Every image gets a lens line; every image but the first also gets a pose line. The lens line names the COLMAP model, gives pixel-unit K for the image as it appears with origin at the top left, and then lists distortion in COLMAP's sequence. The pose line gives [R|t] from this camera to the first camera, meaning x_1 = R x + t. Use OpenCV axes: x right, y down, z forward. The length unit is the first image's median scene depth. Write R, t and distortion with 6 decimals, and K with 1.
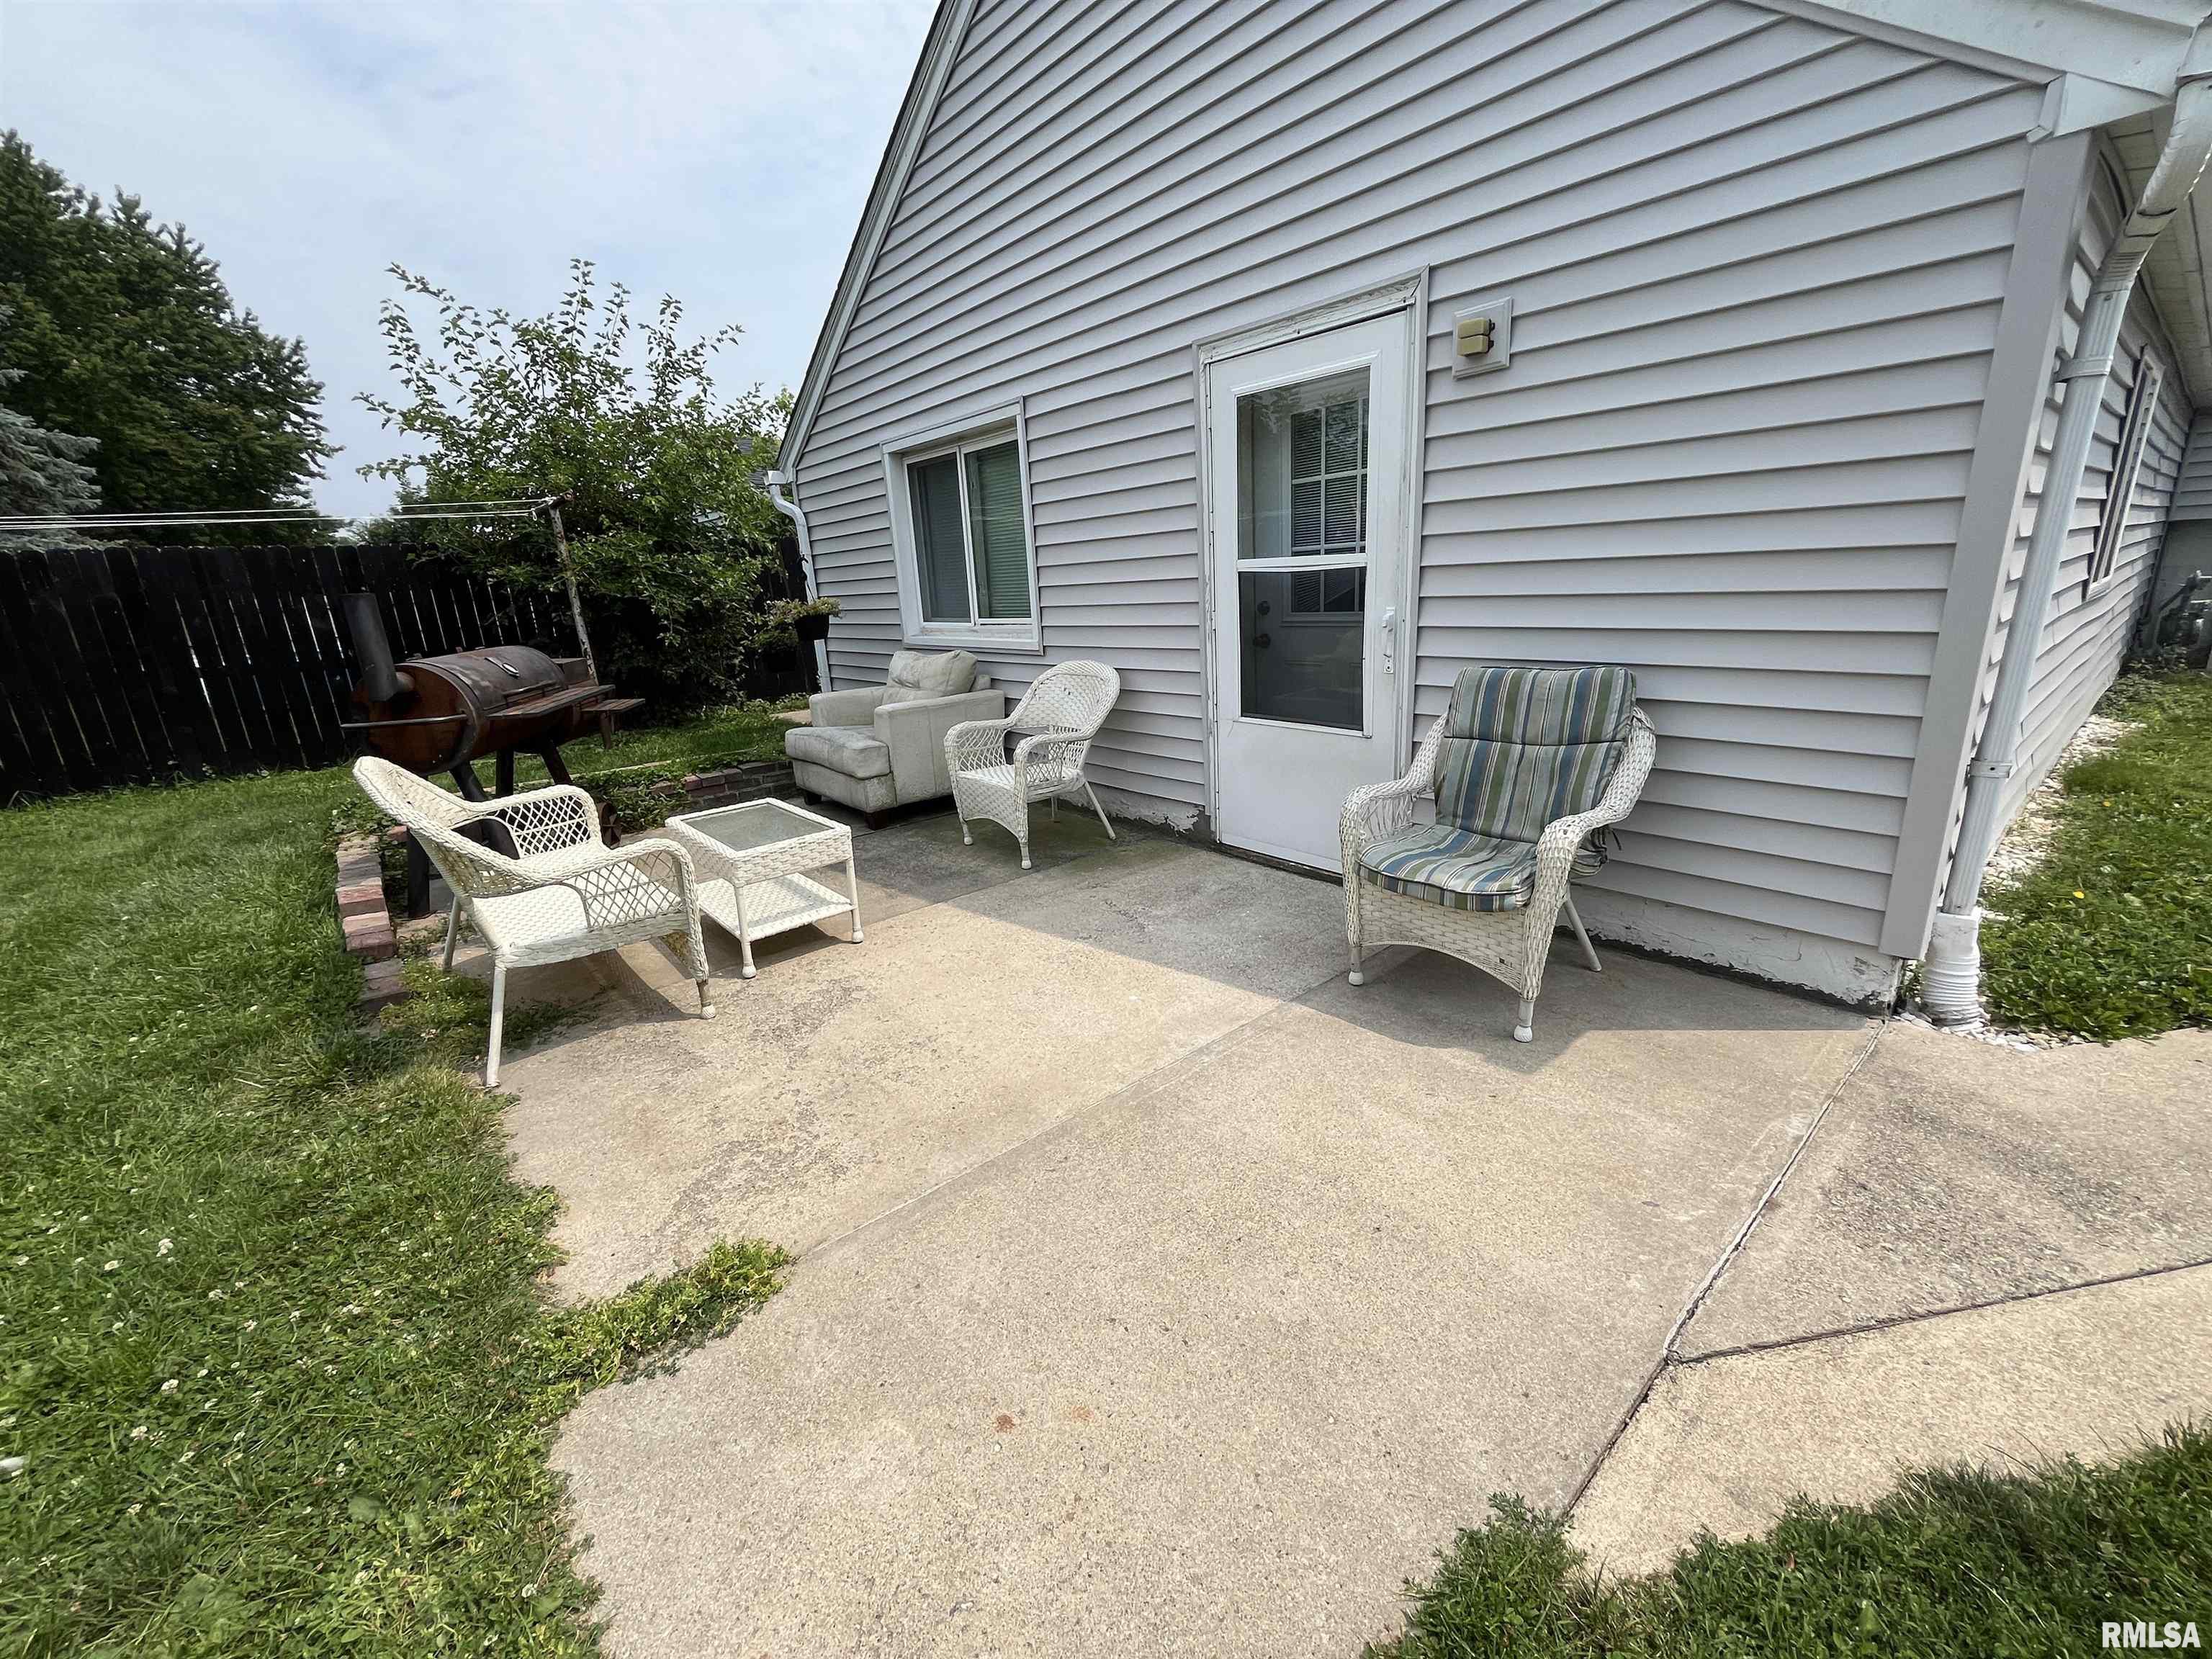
lens RADIAL K [[898.8, 0, 1103.8], [0, 898.8, 835.0], [0, 0, 1]] dist [-0.004688, -0.000733]
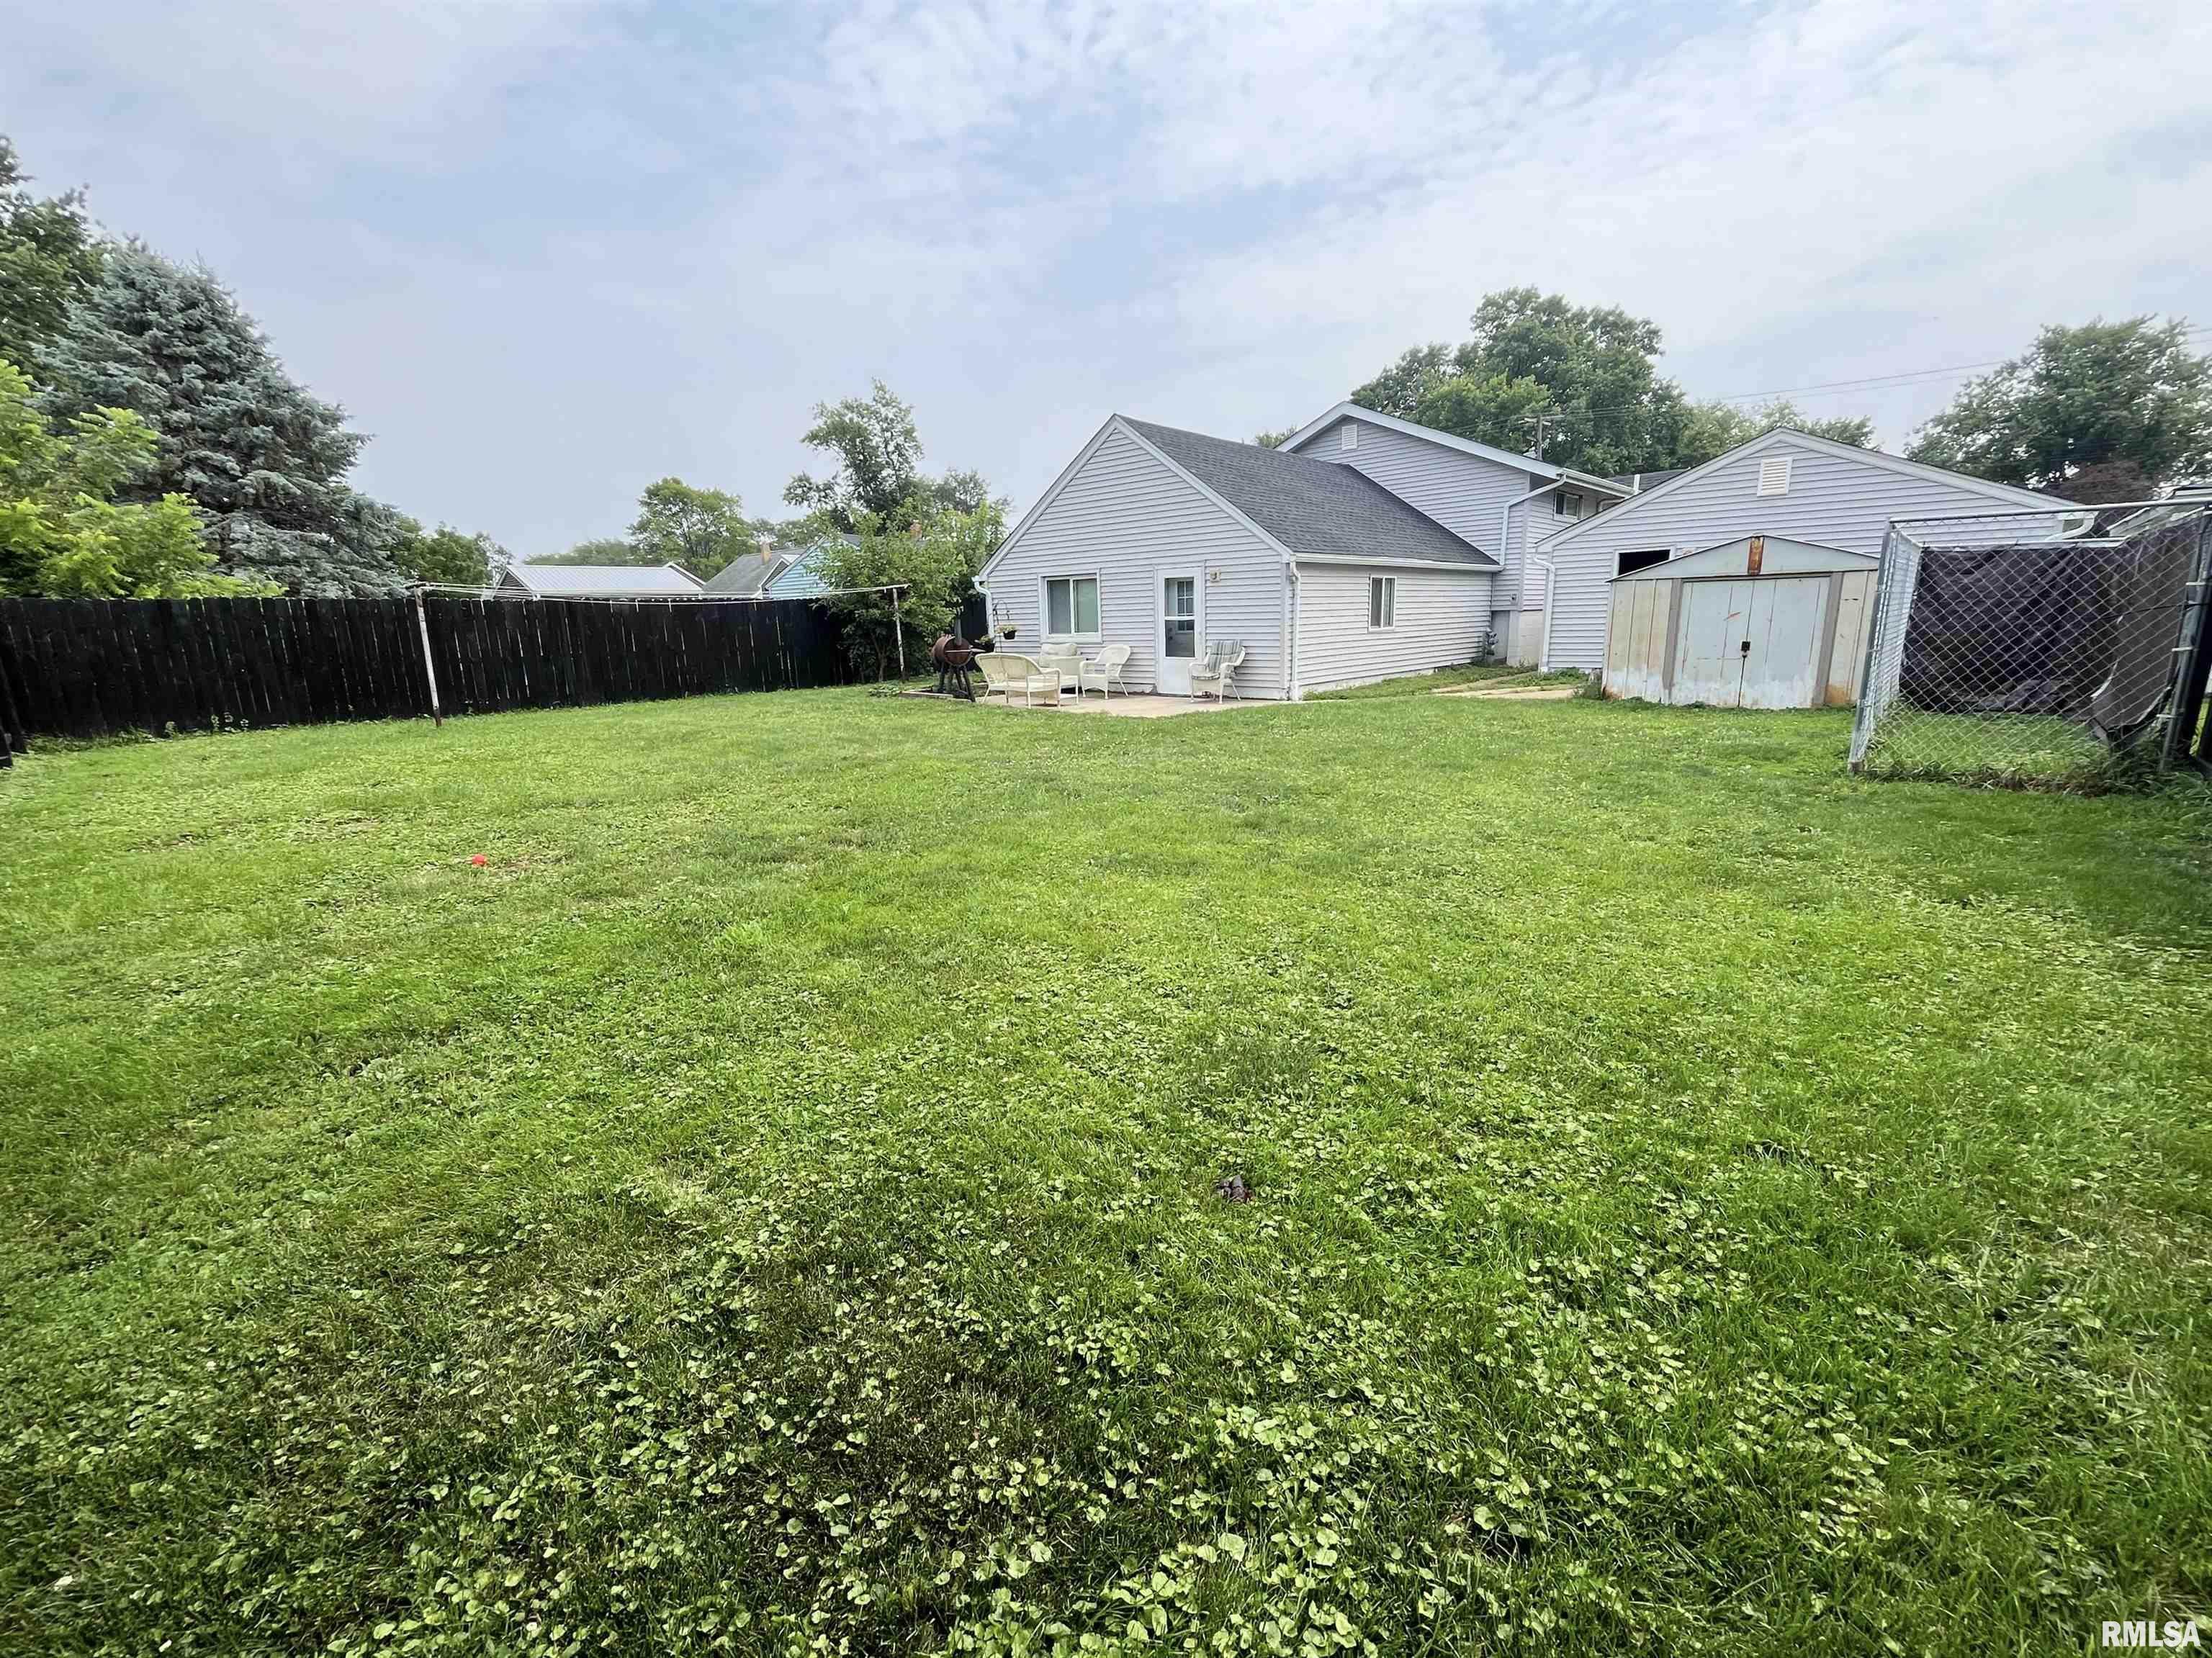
lens RADIAL K [[898.7, 0, 1107.3], [0, 898.7, 824.1], [0, 0, 1]] dist [-0.004688, -0.000733]
pose [[0.991720, 0.008216, 0.128159, -0.583508], [0.000944, 0.997458, -0.071249, 0.863876], [-0.128418, 0.070780, 0.989191, -2.742223]]
